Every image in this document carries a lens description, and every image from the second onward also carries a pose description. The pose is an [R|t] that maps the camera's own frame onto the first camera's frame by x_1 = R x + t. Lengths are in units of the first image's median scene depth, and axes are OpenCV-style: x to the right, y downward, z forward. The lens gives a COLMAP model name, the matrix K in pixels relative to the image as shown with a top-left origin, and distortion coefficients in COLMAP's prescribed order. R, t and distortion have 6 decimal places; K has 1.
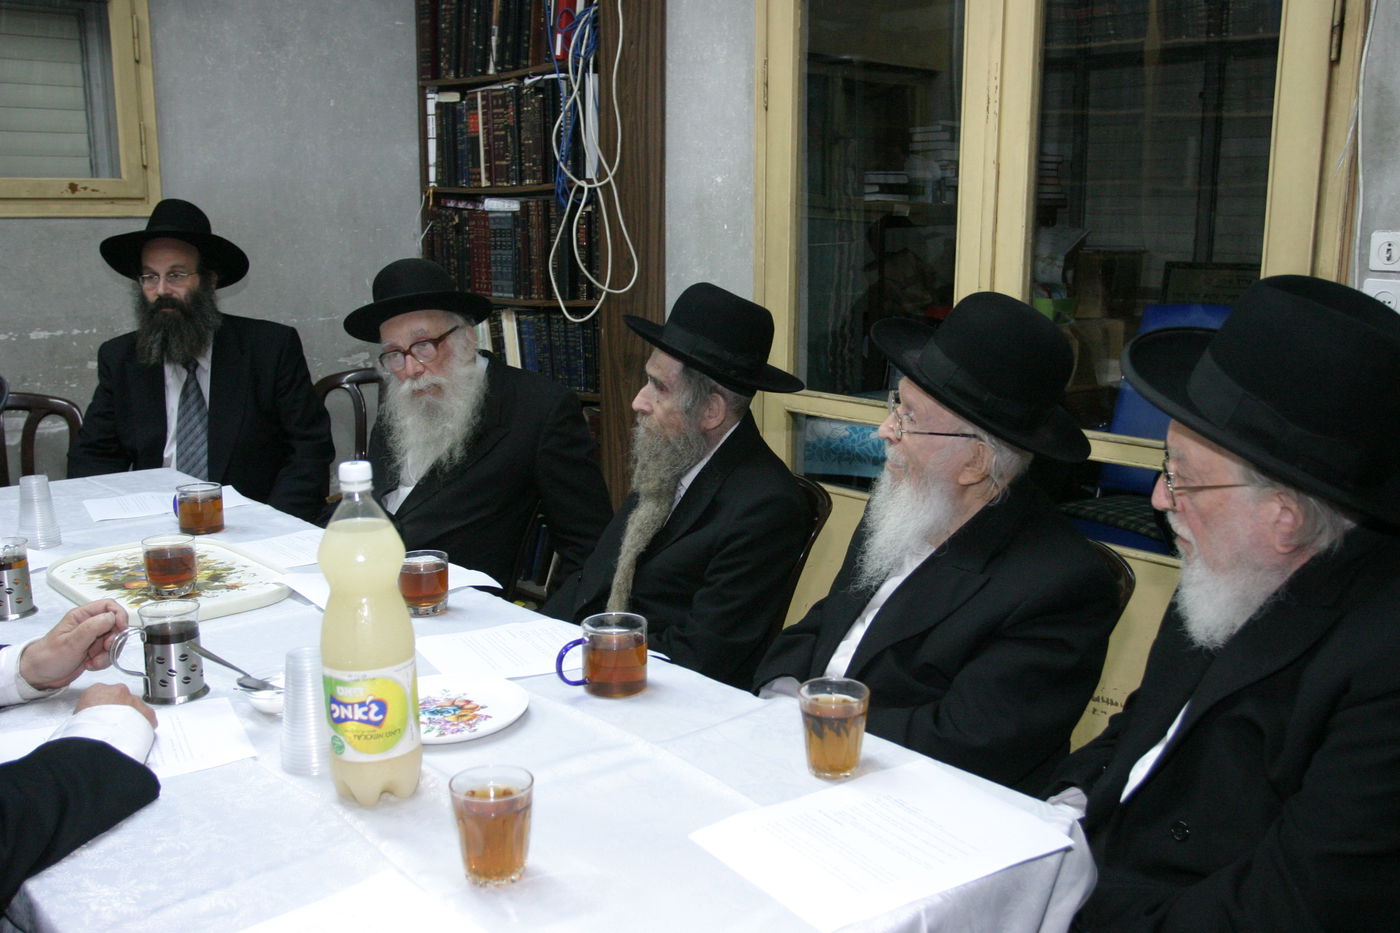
lens RADIAL K [[1355.3, 0, 700.0], [0, 1355.3, 466.5], [0, 0, 1]] dist [0.010137, 0.006966]
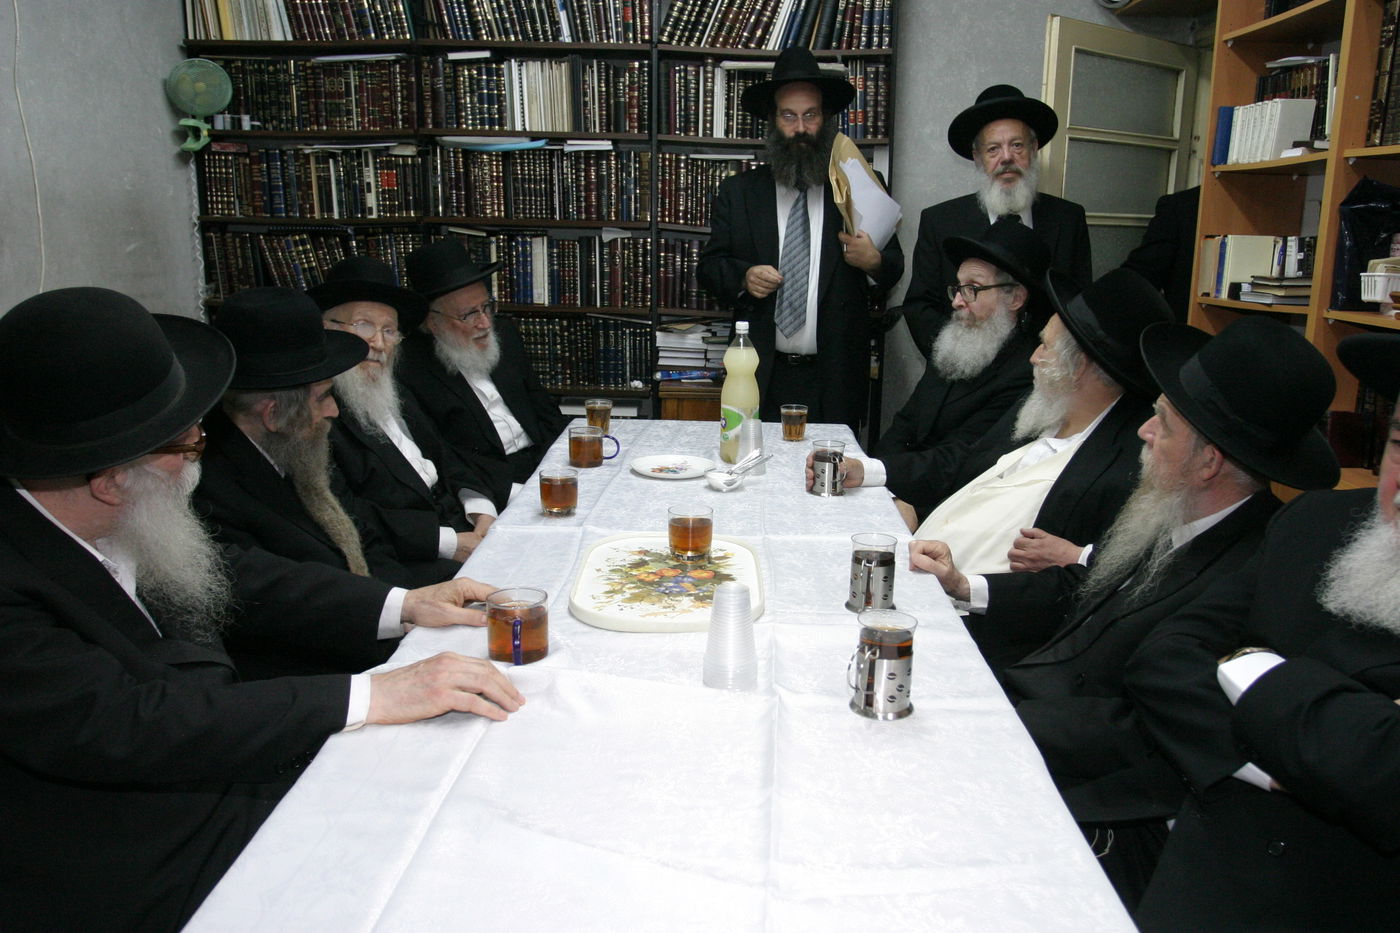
lens RADIAL K [[1117.7, 0, 700.0], [0, 1117.7, 466.5], [0, 0, 1]] dist [-0.000498, 0.011574]
pose [[-0.736283, -0.157623, 0.658059, -0.955647], [0.120464, 0.926425, 0.356687, -0.290740], [-0.665864, 0.341895, -0.663123, 1.533097]]
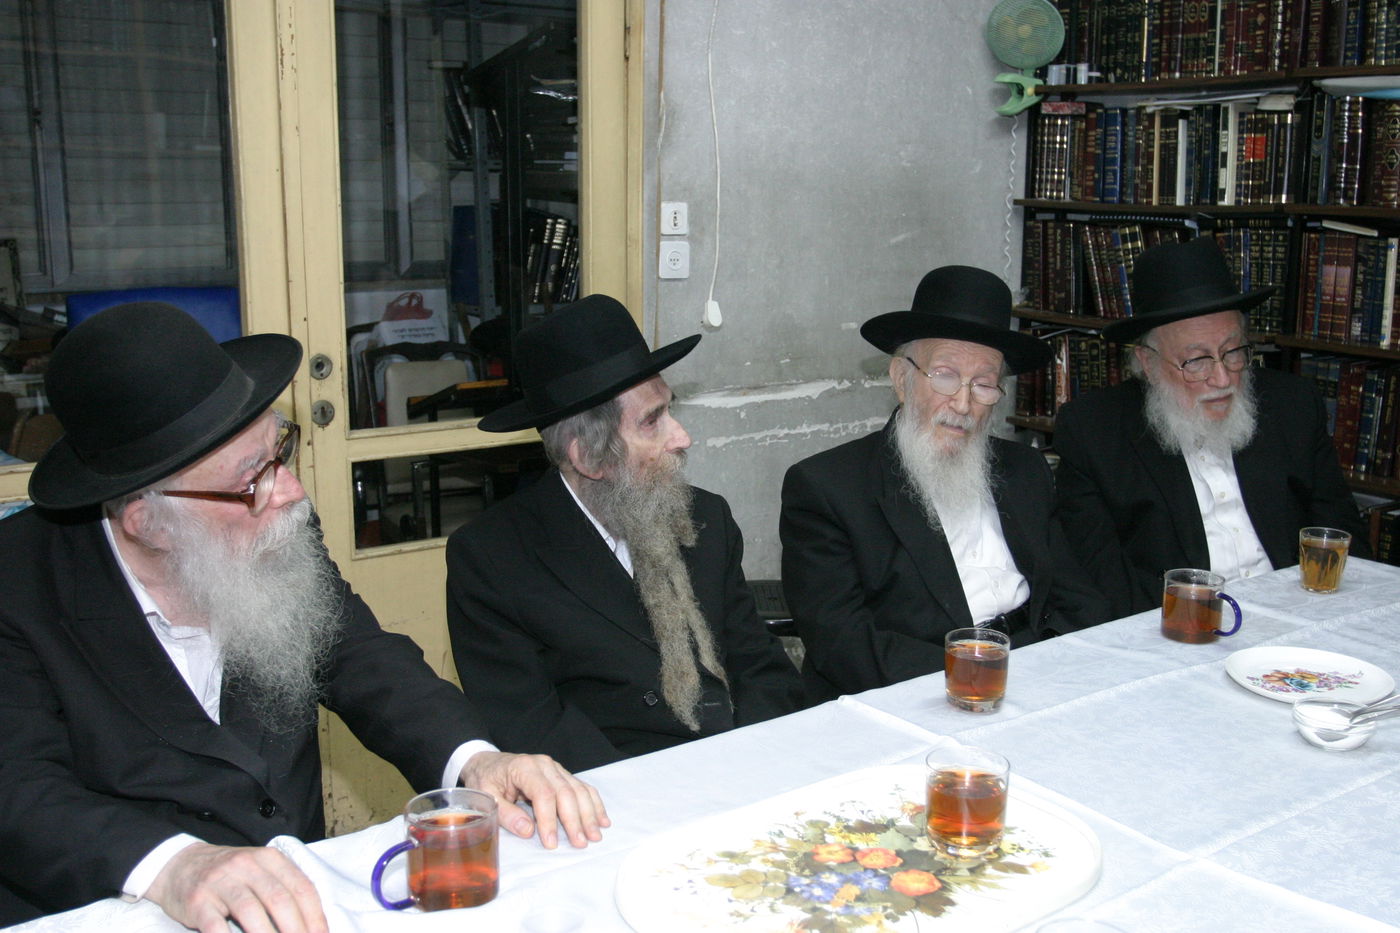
lens RADIAL K [[1486.2, 0, 700.0], [0, 1486.2, 466.5], [0, 0, 1]] dist [-0.004455, 0.036728]
pose [[0.051572, -0.195482, 0.979350, -0.979363], [0.183396, 0.965832, 0.183126, -0.205224], [-0.981685, 0.170165, 0.085661, 1.004238]]
